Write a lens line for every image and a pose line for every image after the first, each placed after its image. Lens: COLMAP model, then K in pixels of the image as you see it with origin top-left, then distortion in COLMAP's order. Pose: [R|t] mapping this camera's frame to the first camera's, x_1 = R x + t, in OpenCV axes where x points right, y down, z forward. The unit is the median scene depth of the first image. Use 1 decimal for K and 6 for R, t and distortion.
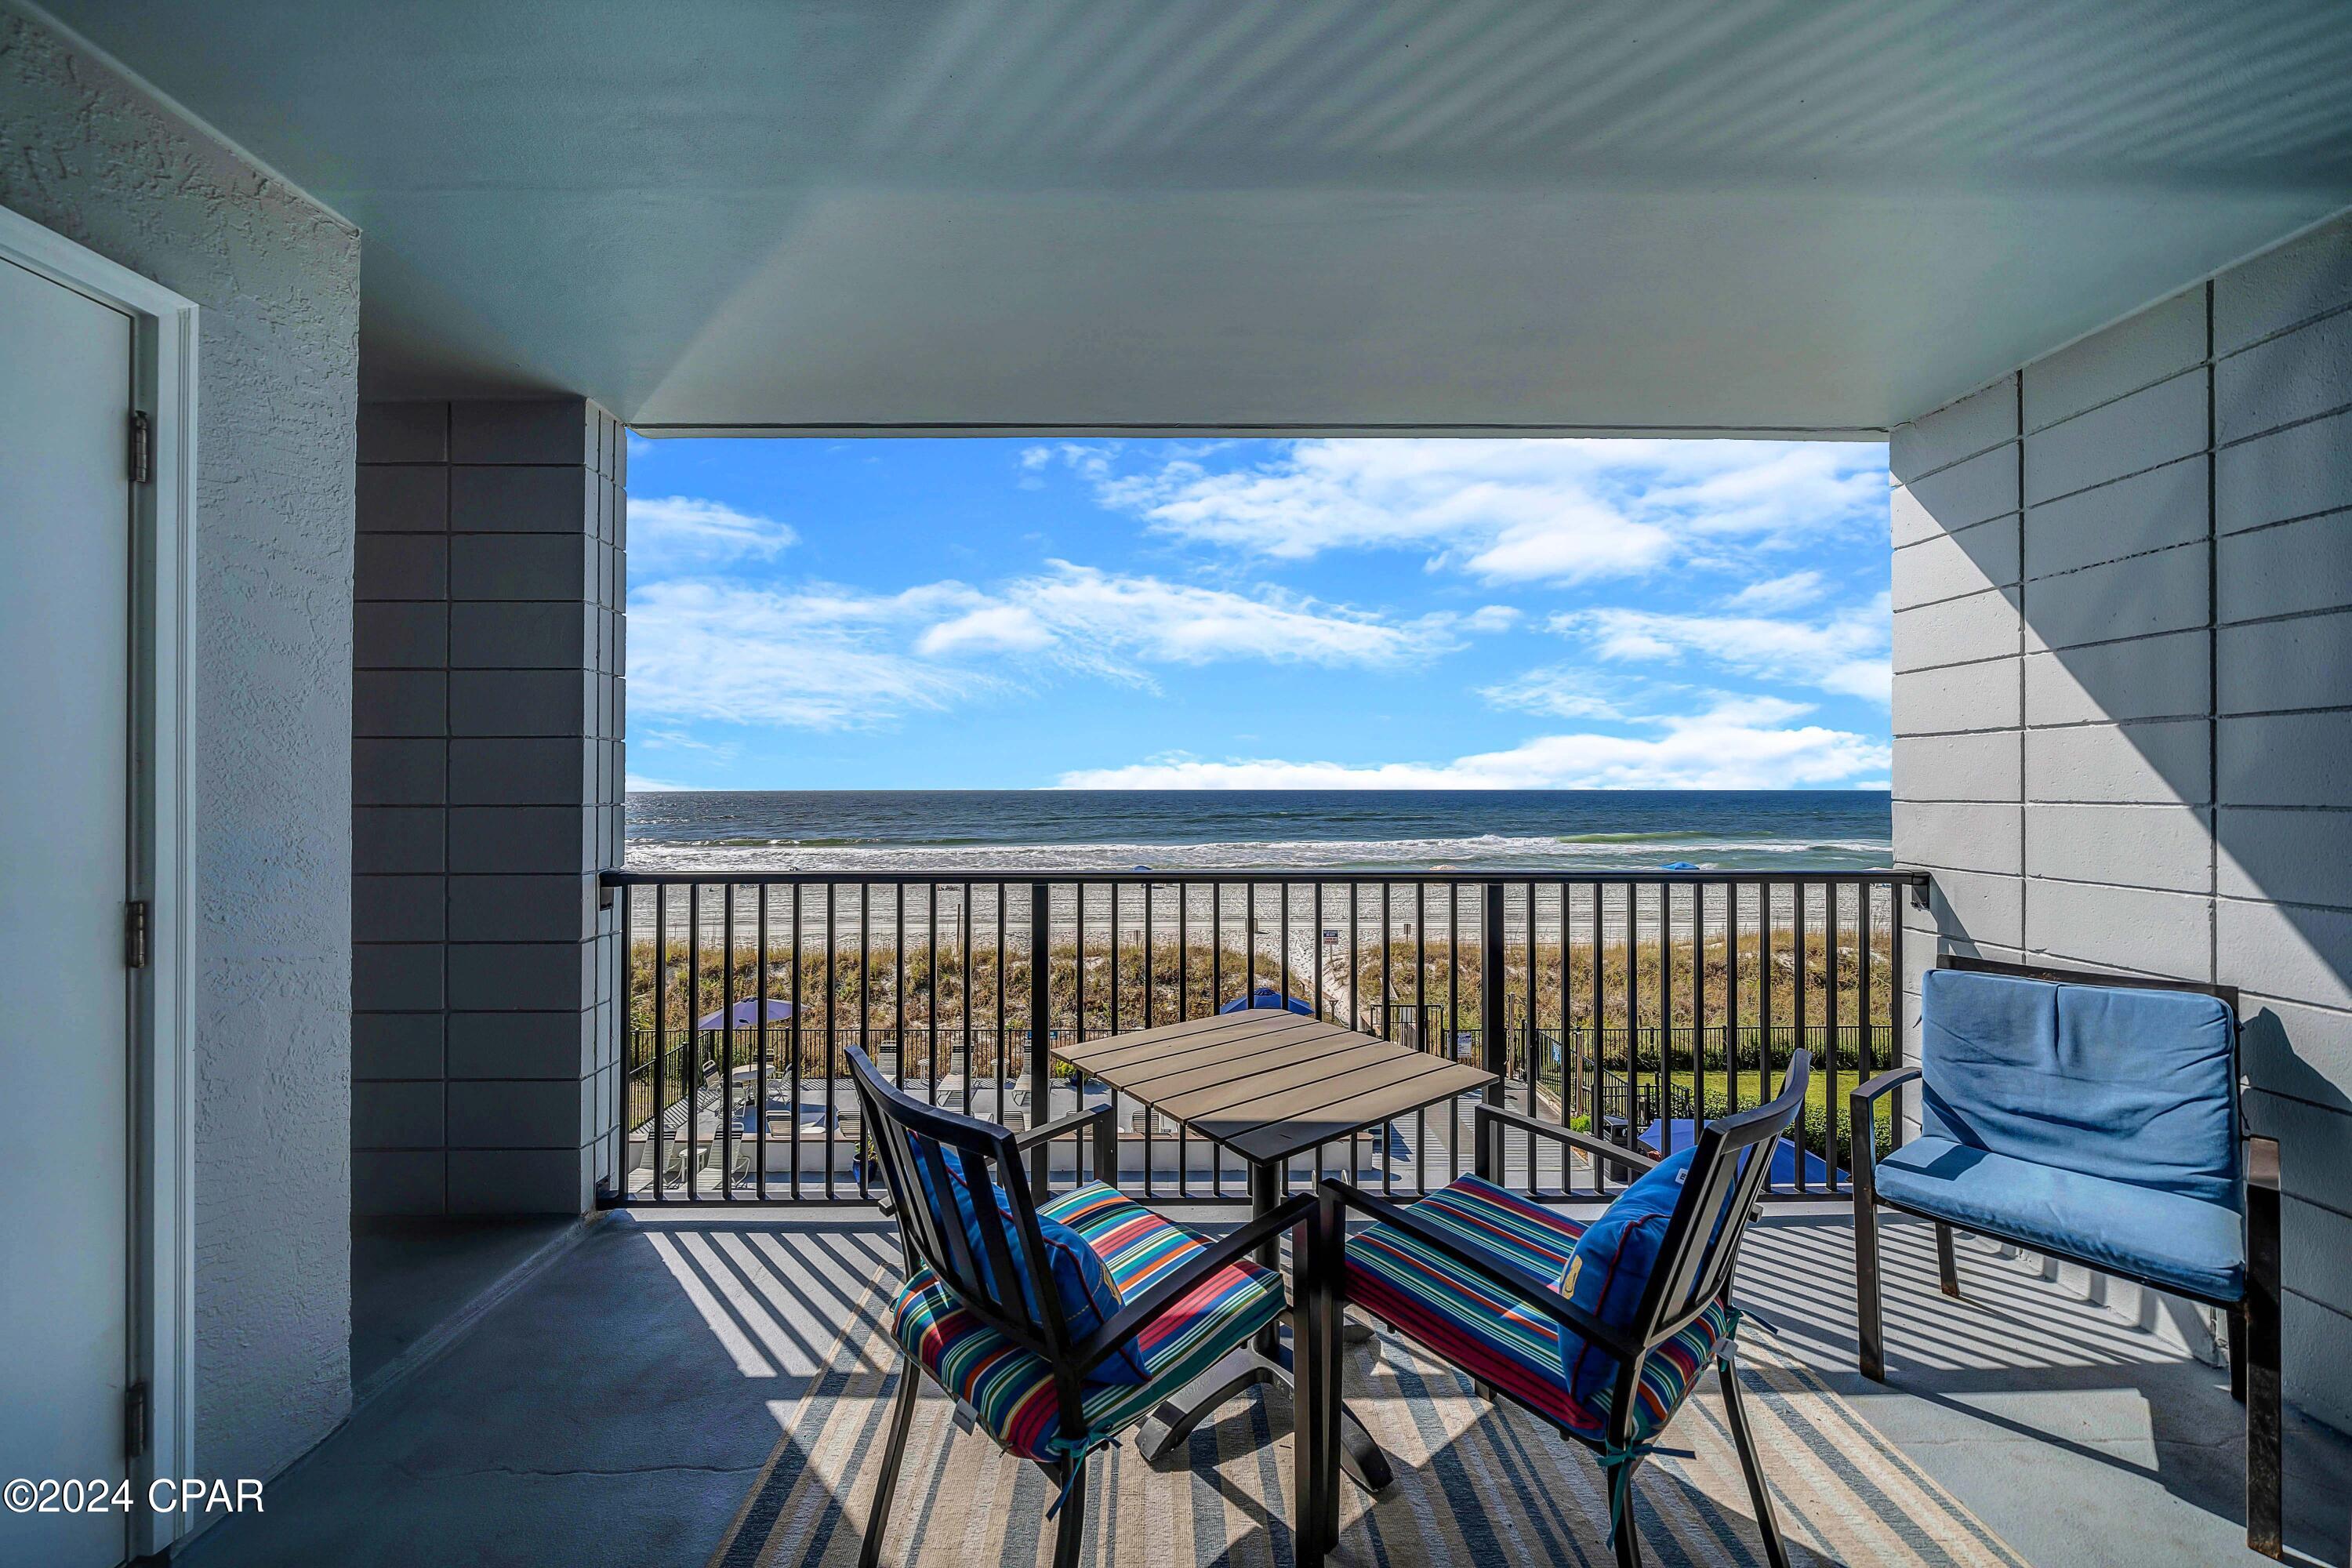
lens RADIAL K [[801.6, 0, 1159.9], [0, 801.6, 783.9], [0, 0, 1]] dist [-0.001549, -0.000005]
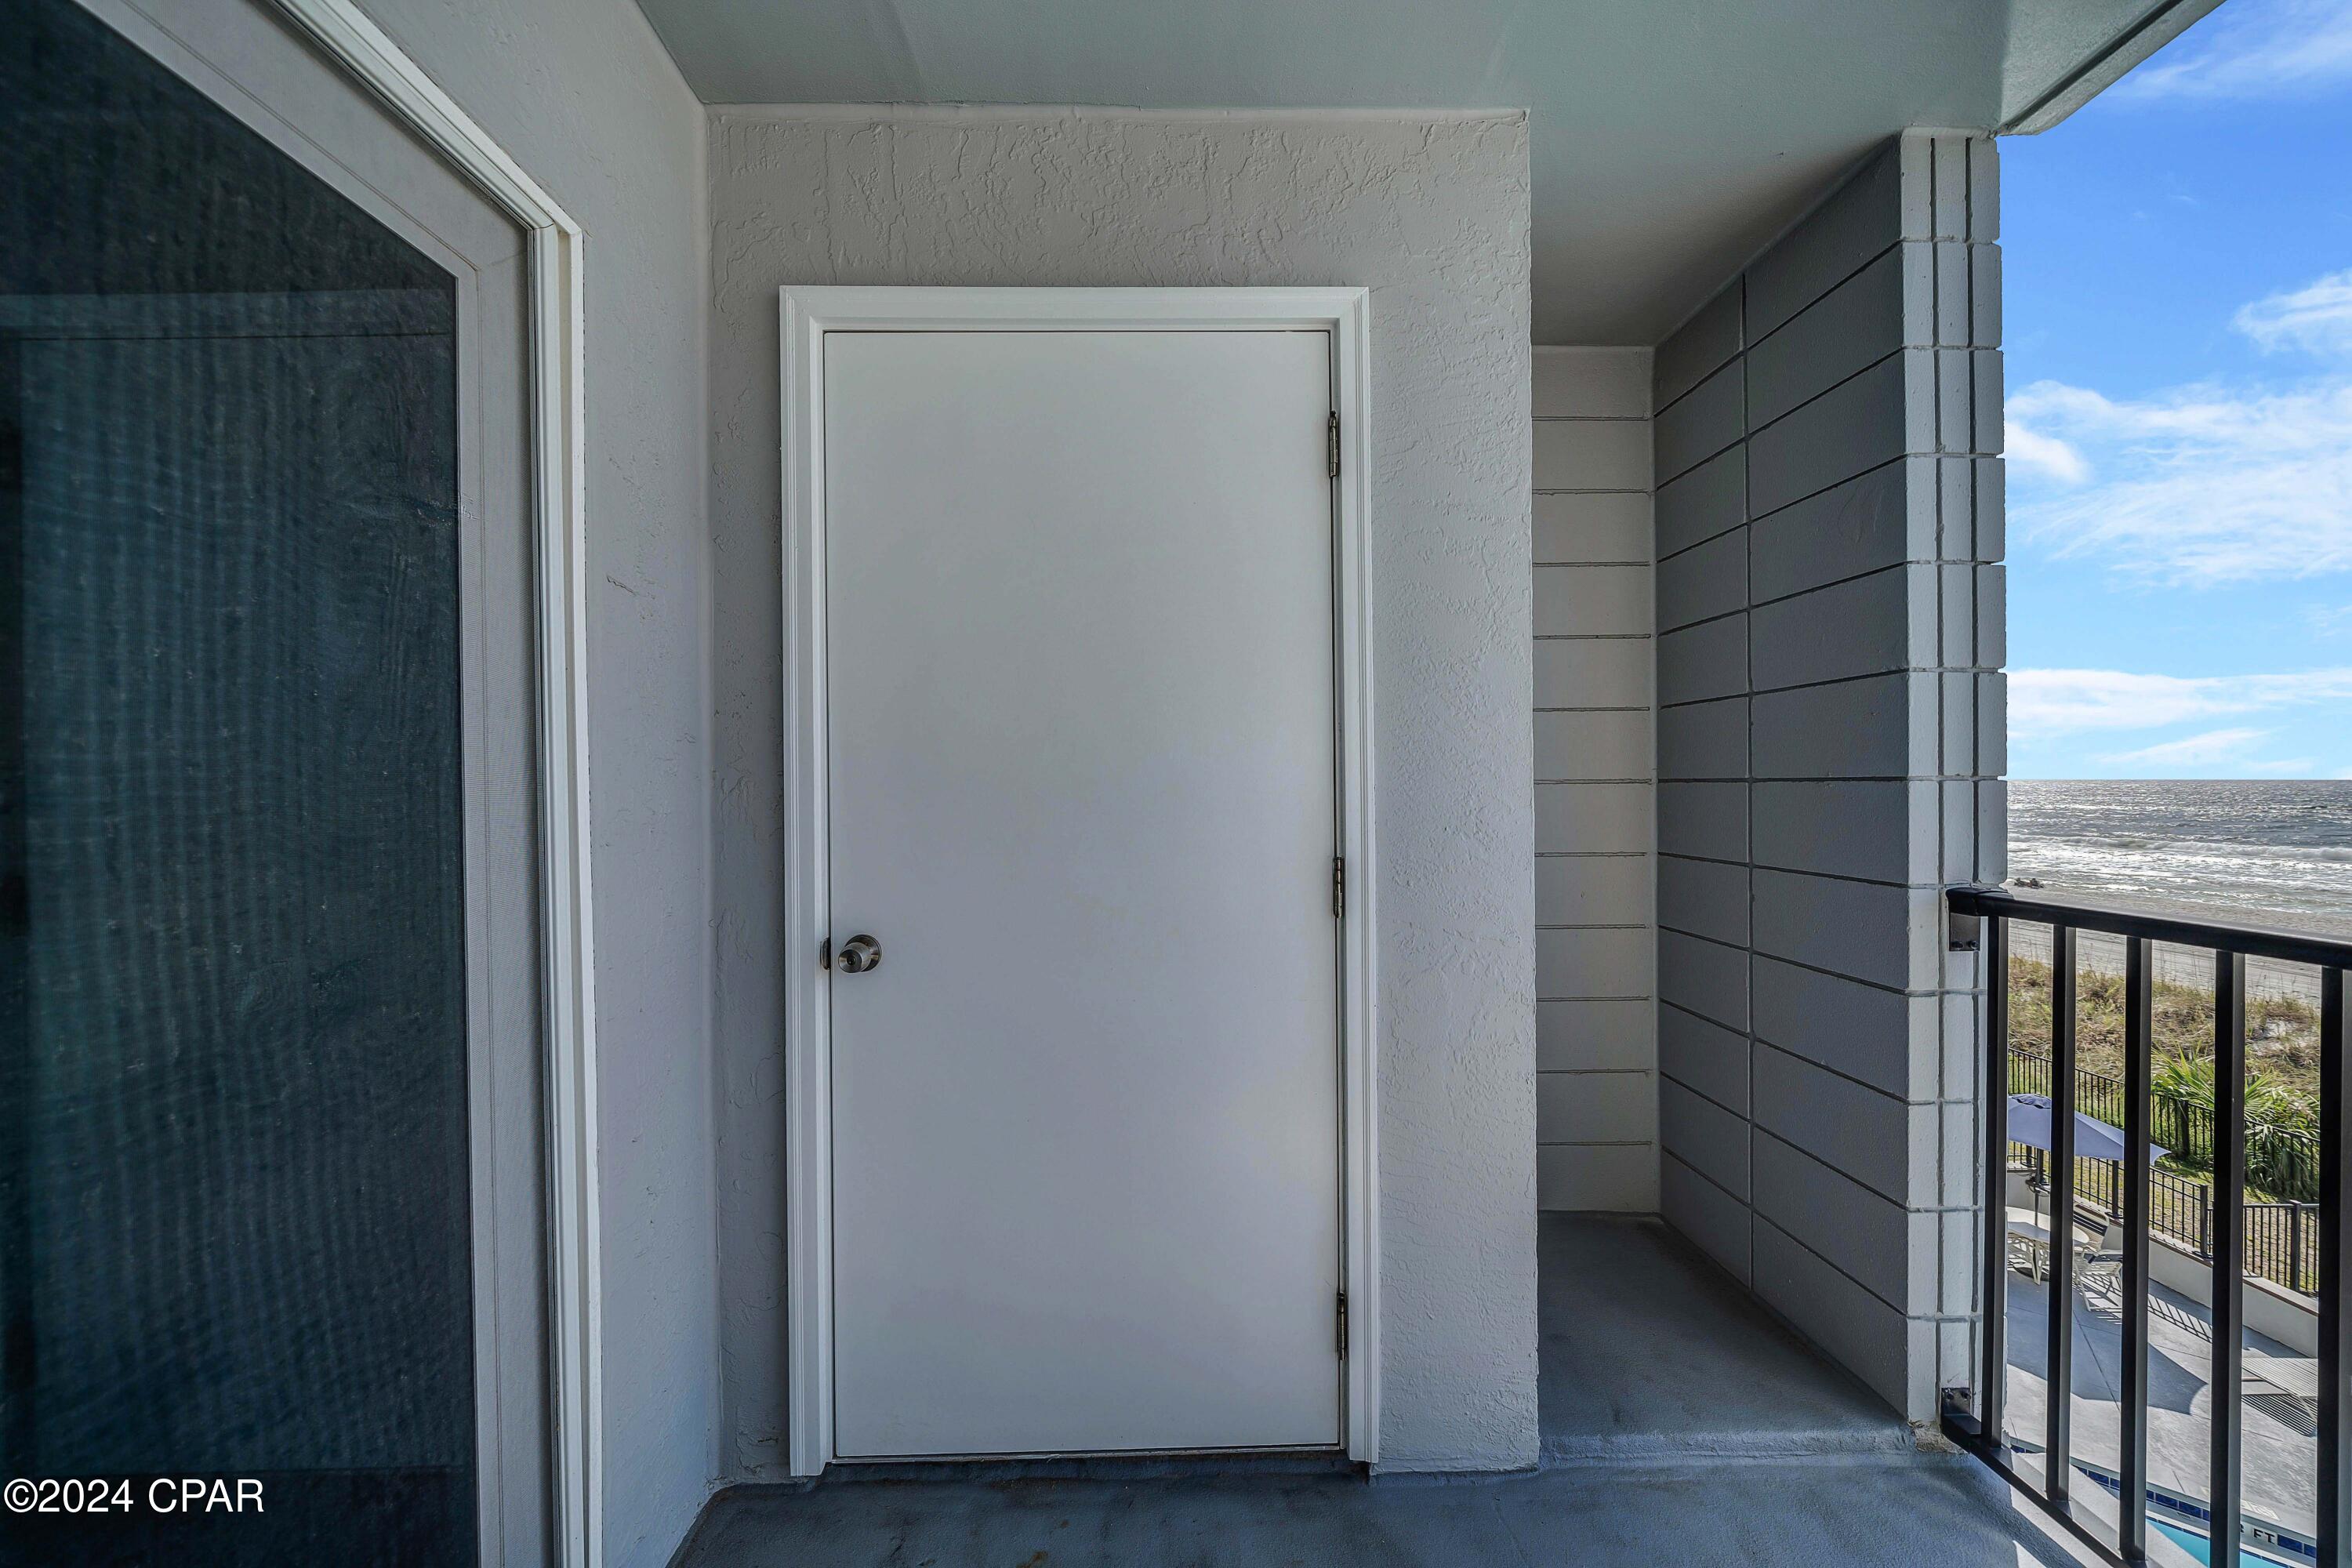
lens RADIAL K [[819.9, 0, 1162.2], [0, 819.9, 781.9], [0, 0, 1]] dist [-0.005804, 0.000629]
pose [[0.010000, 0.000537, -0.999950, -0.081246], [0.013306, 0.999911, 0.000670, 0.021052], [0.999861, -0.013312, 0.009992, 0.402257]]
